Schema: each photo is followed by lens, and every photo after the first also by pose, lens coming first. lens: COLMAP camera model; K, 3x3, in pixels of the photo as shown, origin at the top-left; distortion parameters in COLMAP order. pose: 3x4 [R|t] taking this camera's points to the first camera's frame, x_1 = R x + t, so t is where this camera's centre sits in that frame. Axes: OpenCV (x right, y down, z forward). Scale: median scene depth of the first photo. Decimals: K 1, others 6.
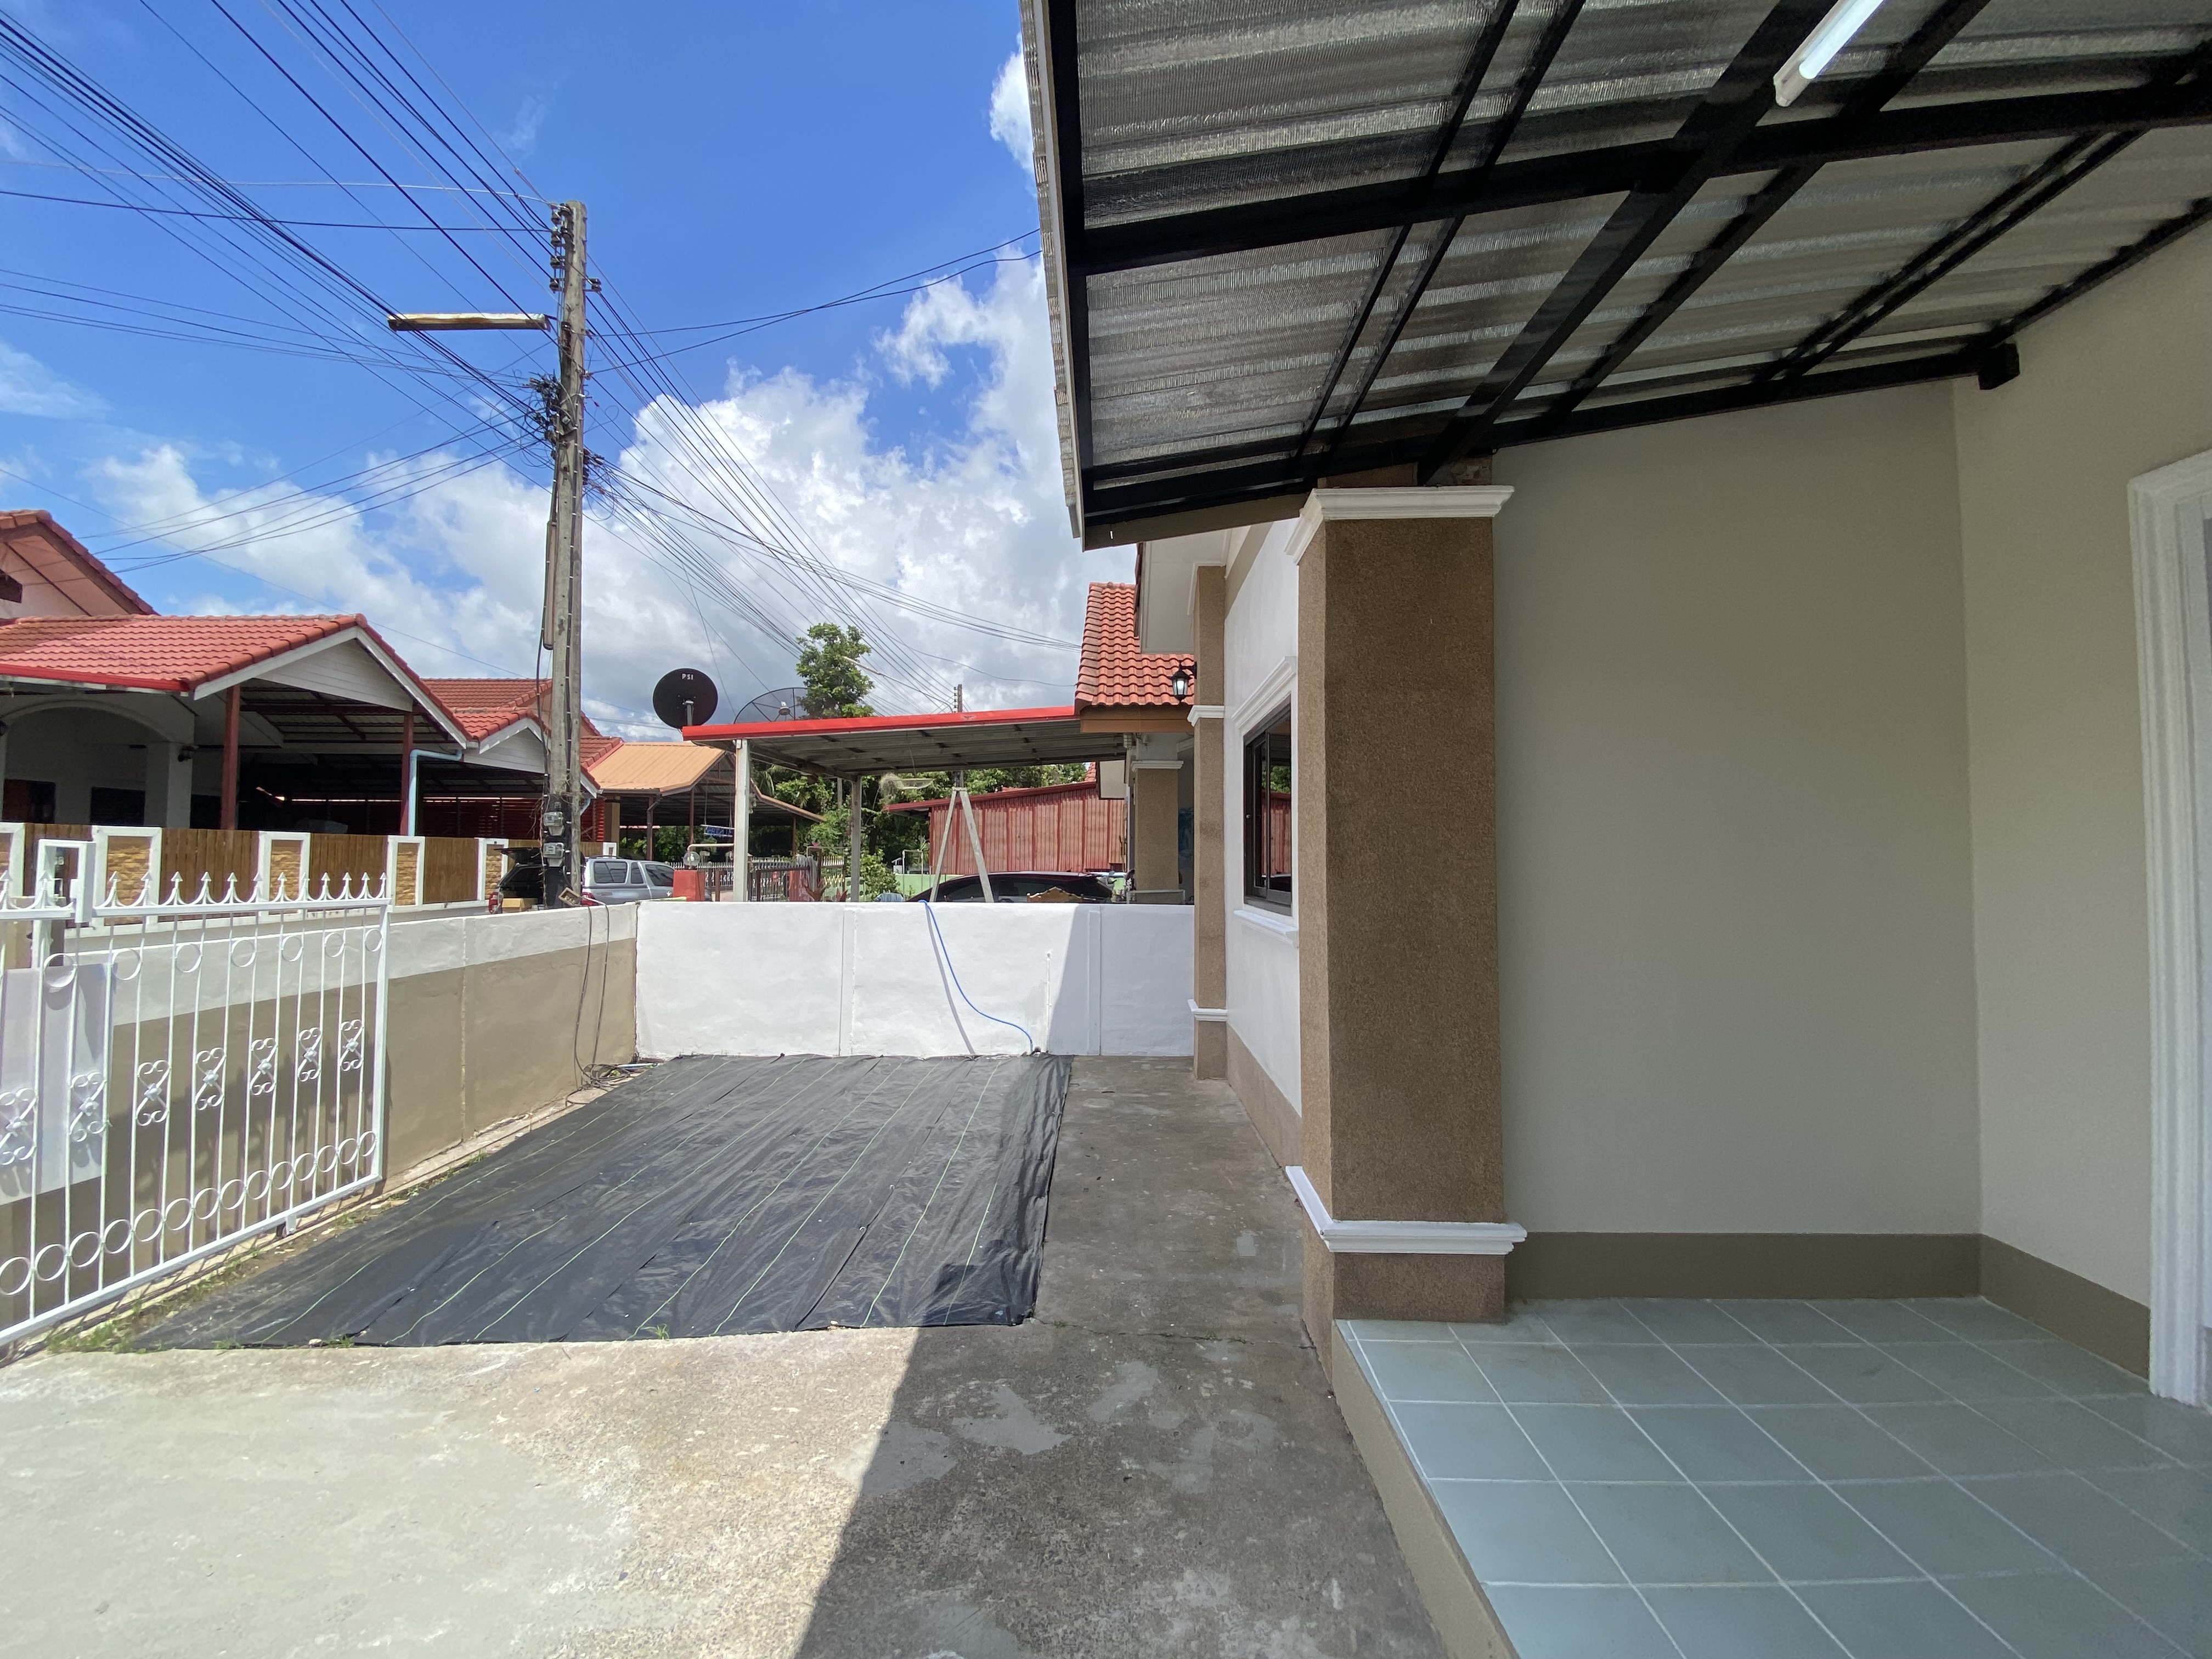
lens RADIAL K [[898.9, 0, 1099.6], [0, 898.9, 818.6], [0, 0, 1]] dist [0.000671, -0.011879]
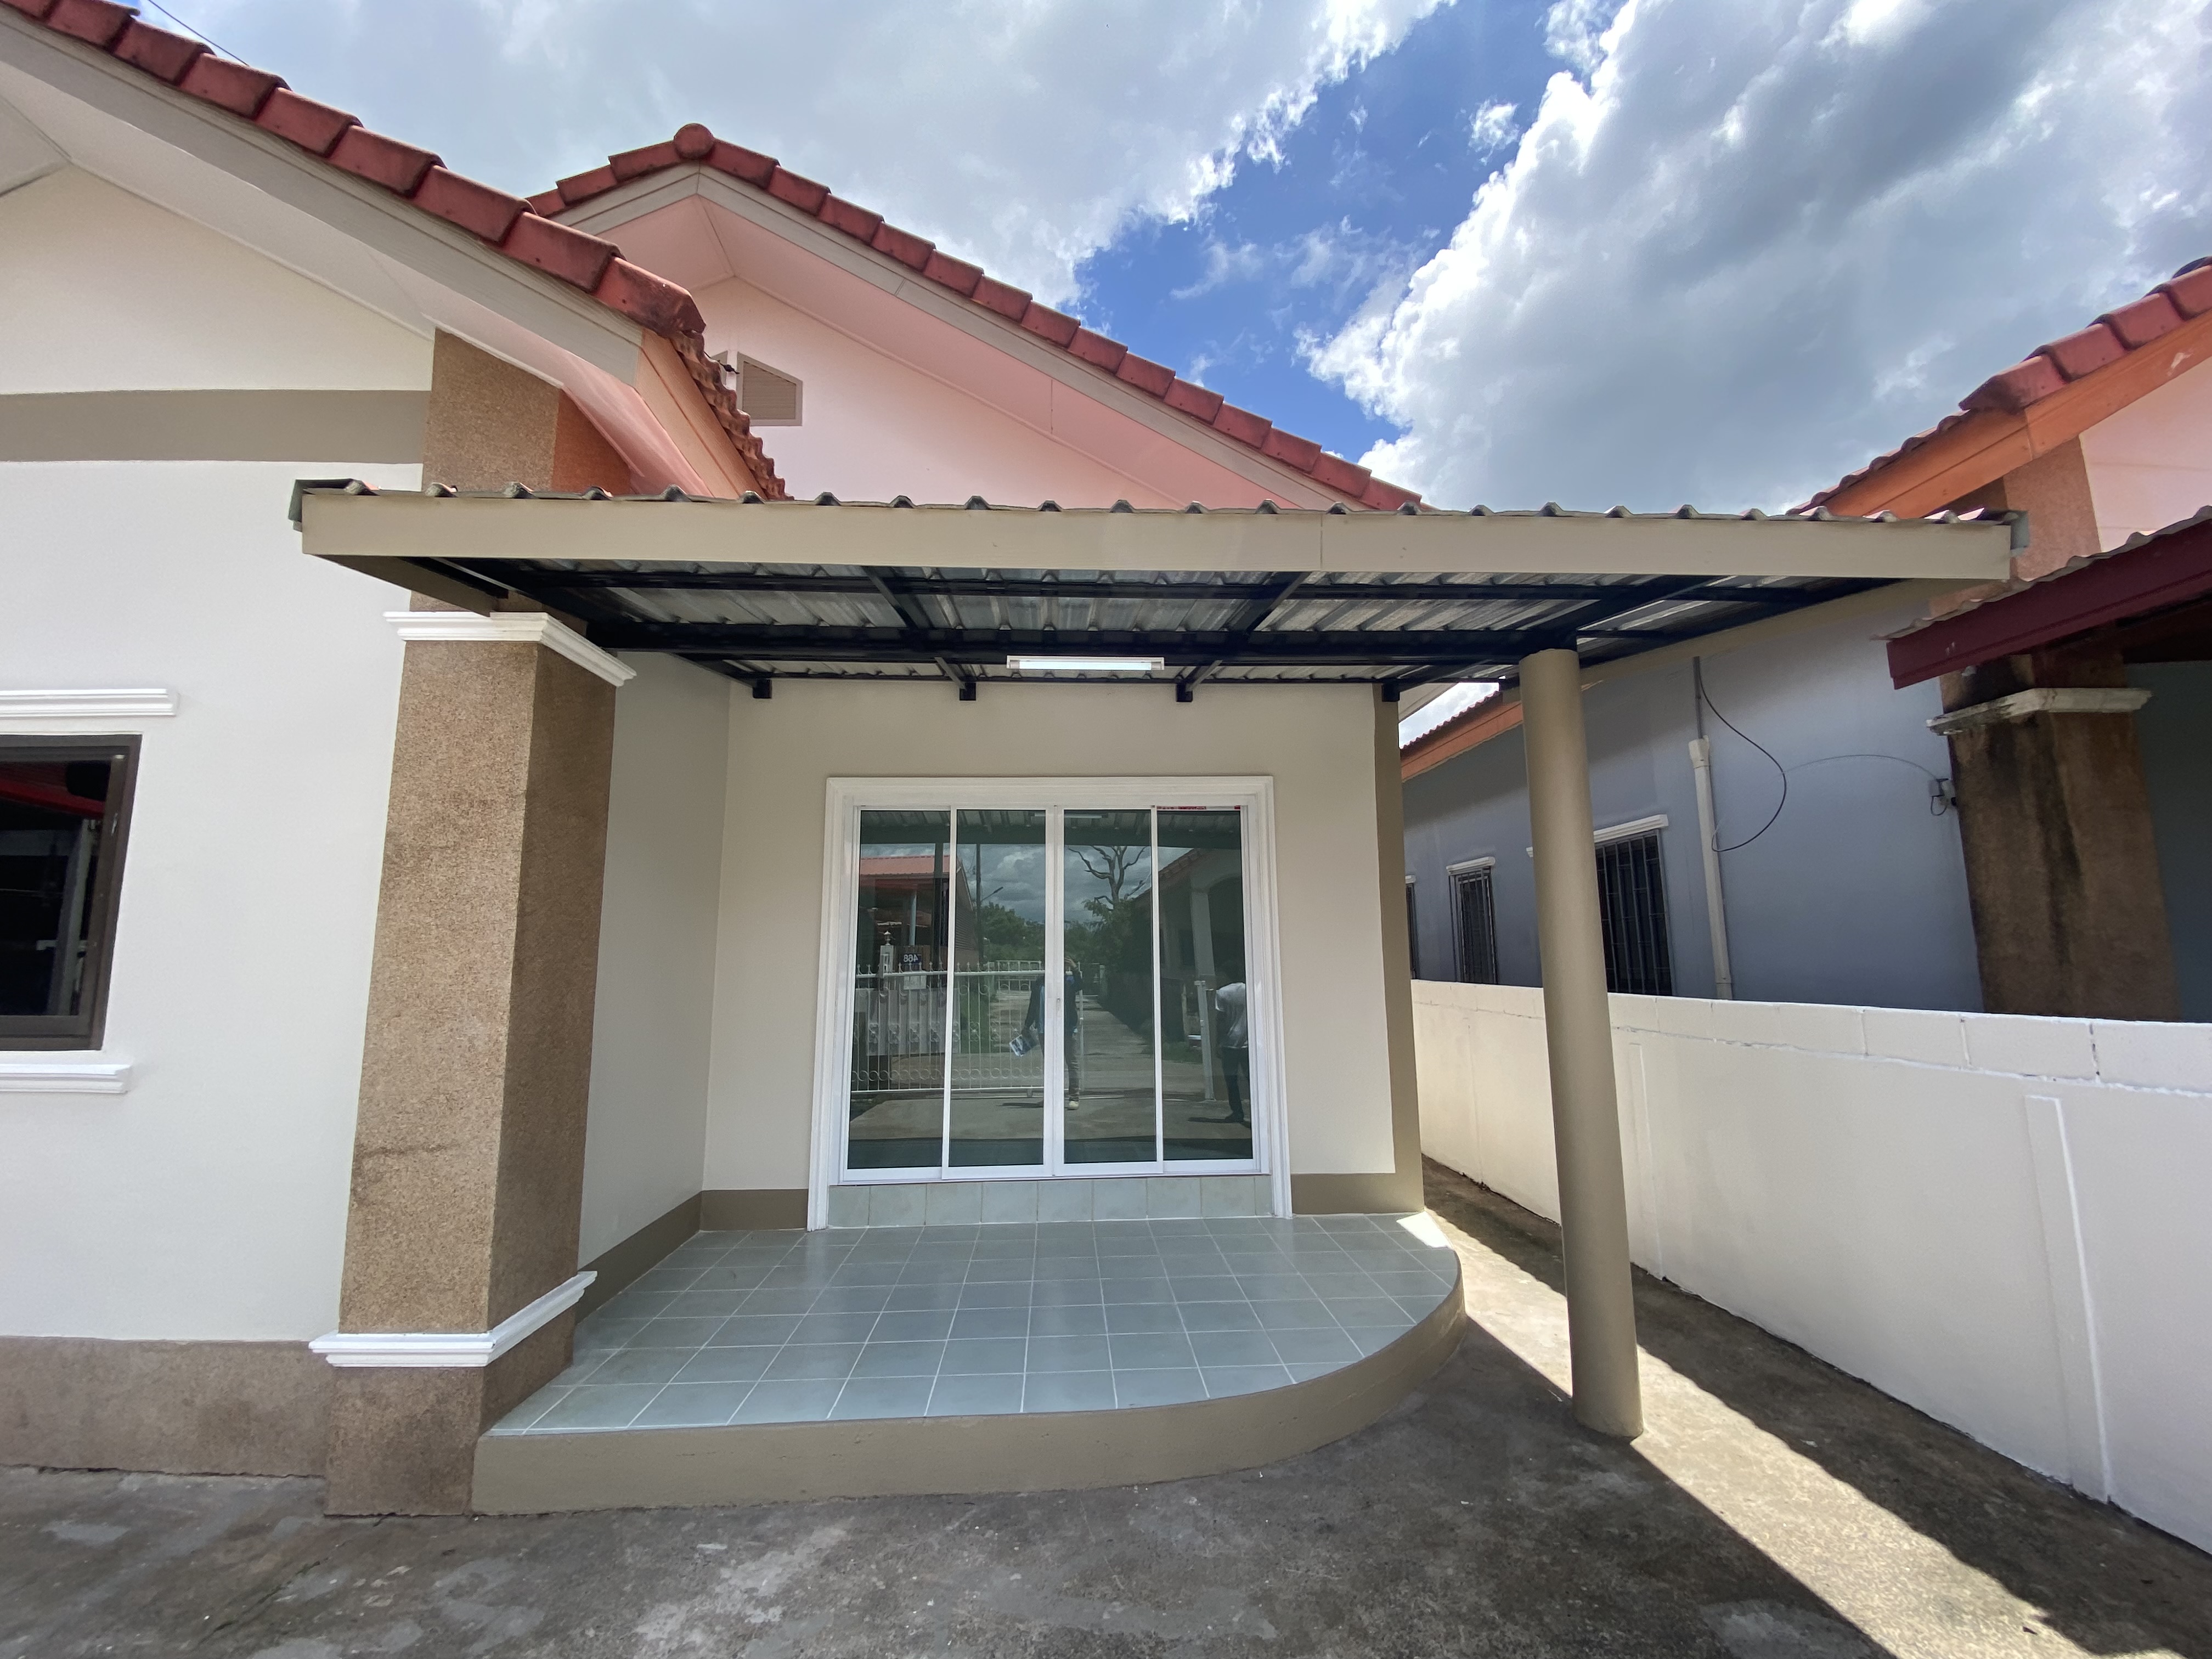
lens RADIAL K [[904.6, 0, 1112.6], [0, 904.6, 827.5], [0, 0, 1]] dist [0.026364, -0.024171]
pose [[-0.097577, 0.136359, 0.985842, -0.862926], [-0.034719, 0.989500, -0.140301, 0.011394], [-0.994622, -0.047918, -0.091818, 0.428121]]
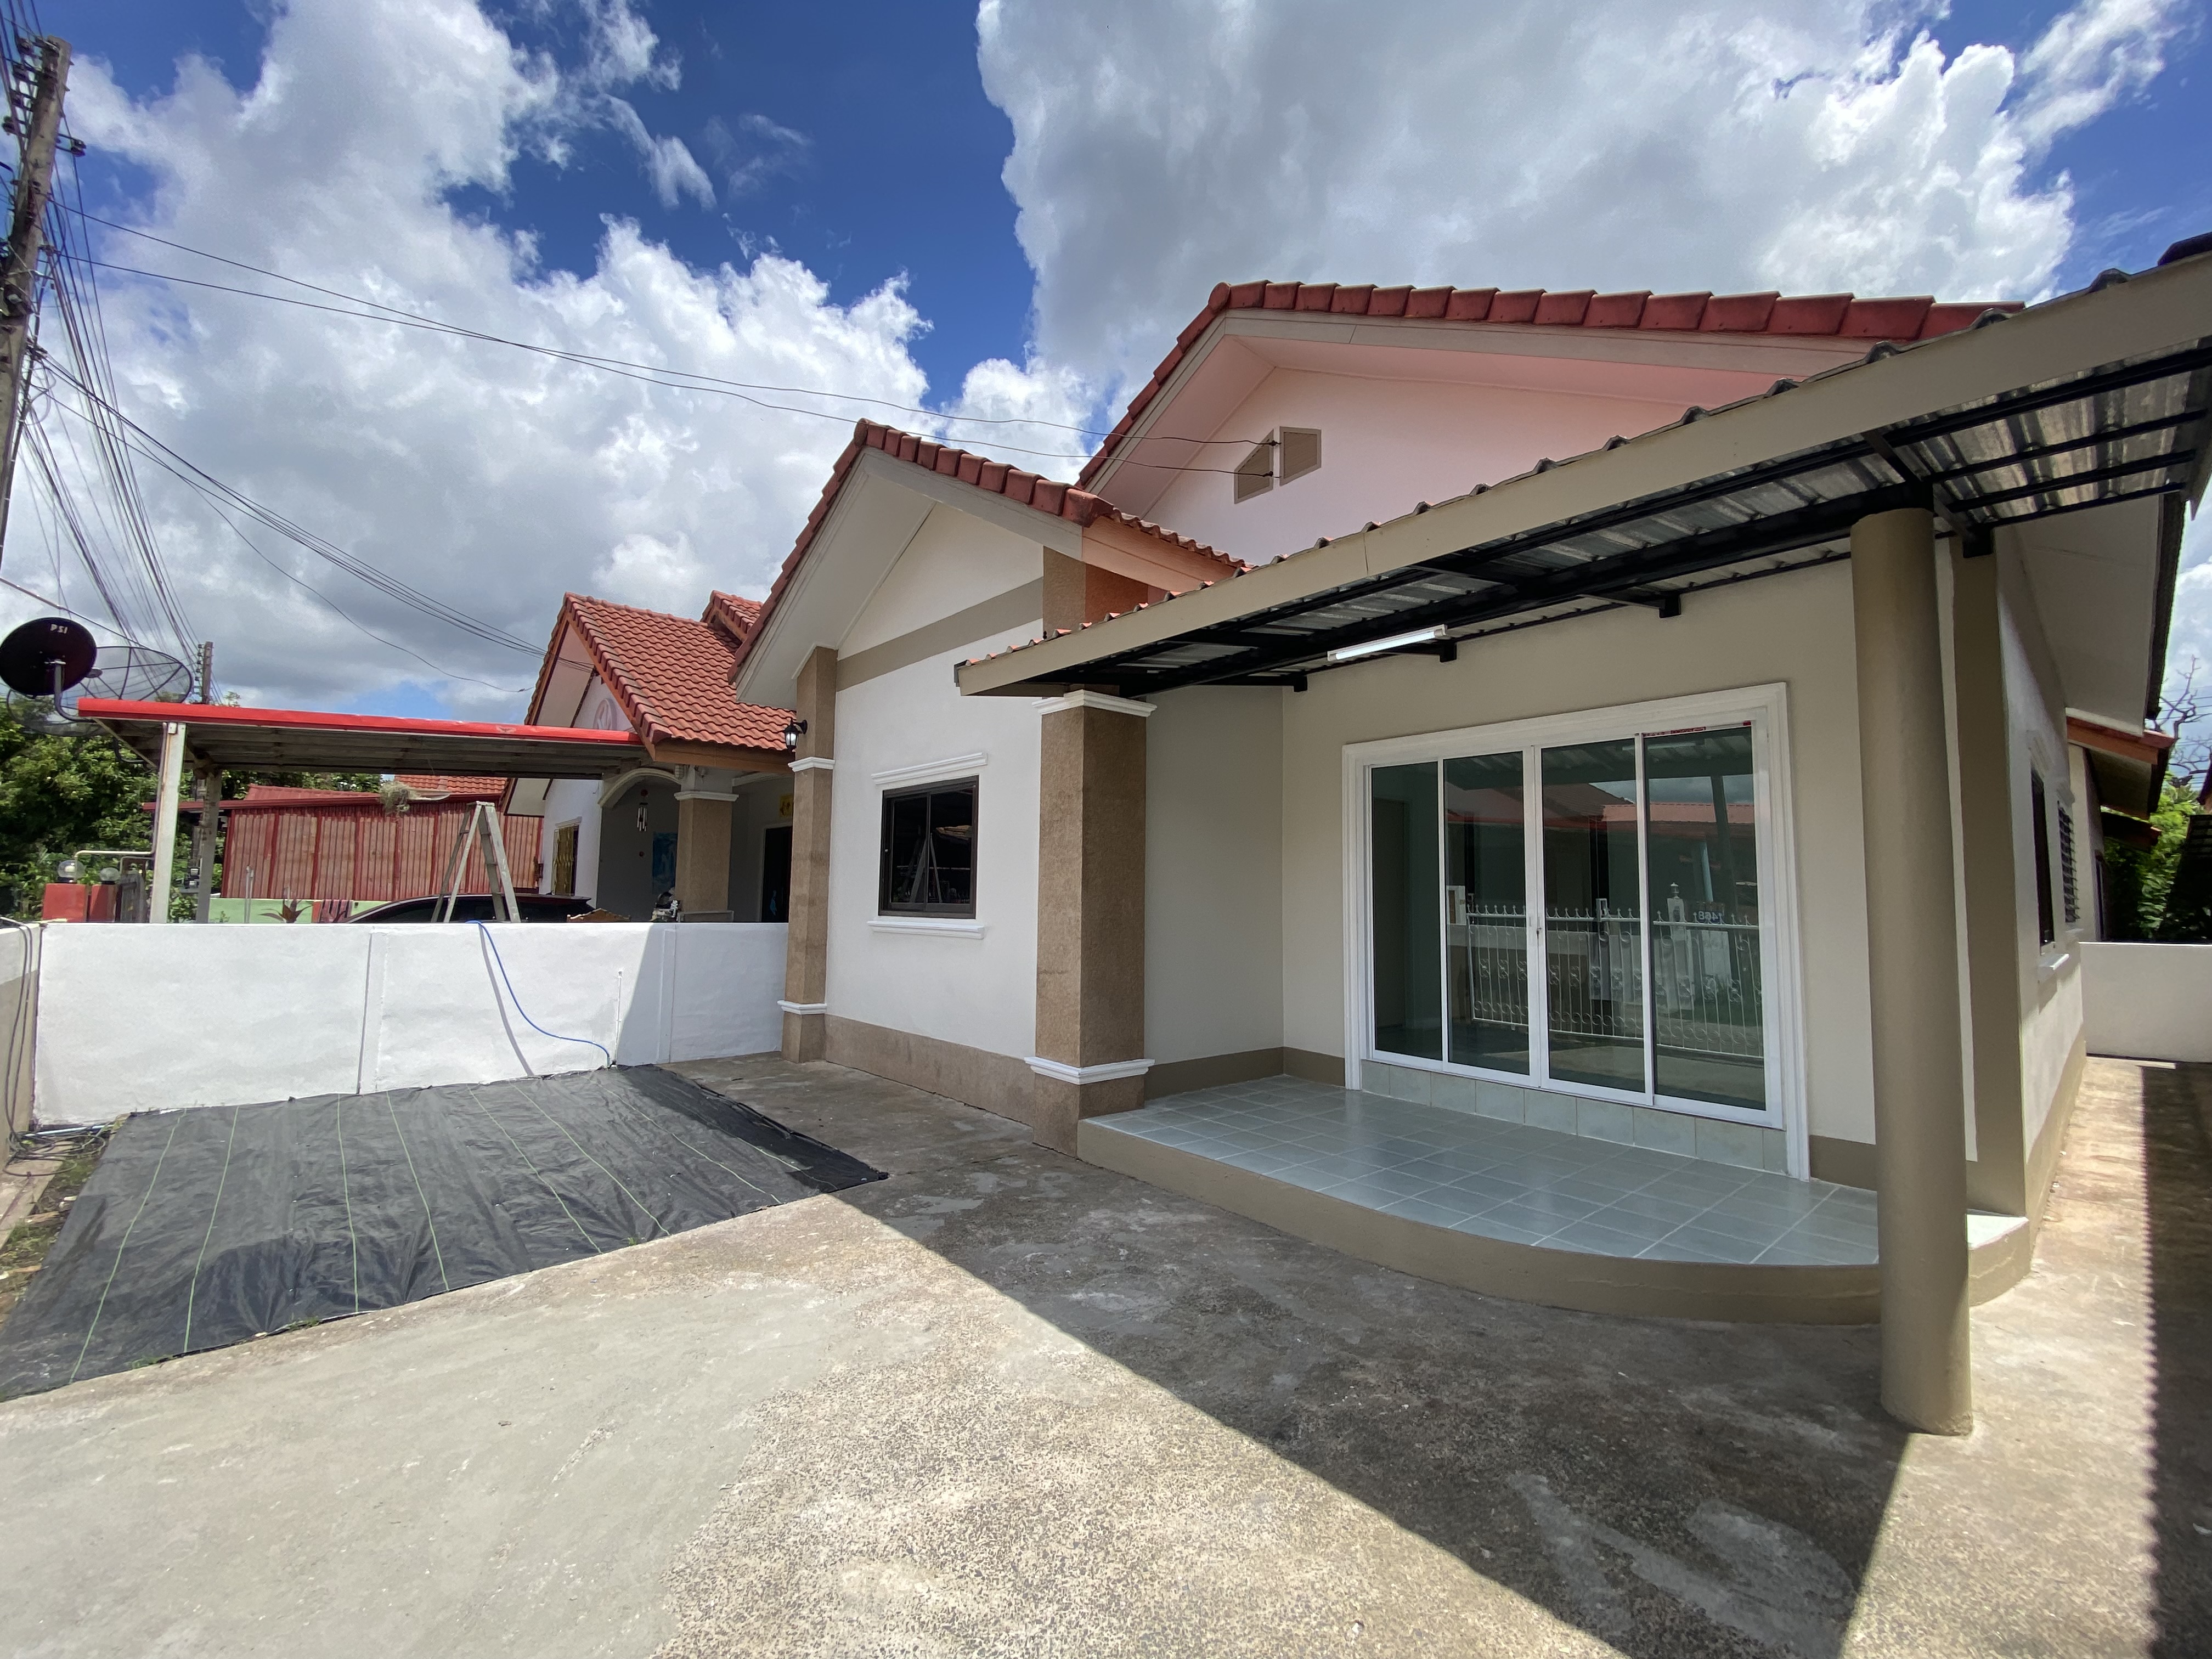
lens RADIAL K [[898.9, 0, 1099.6], [0, 898.9, 818.6], [0, 0, 1]] dist [0.000671, -0.011879]
pose [[0.735819, 0.073398, 0.673189, -1.029055], [-0.044729, 0.997206, -0.059836, 0.025880], [-0.675700, 0.013917, 0.737046, -0.447351]]
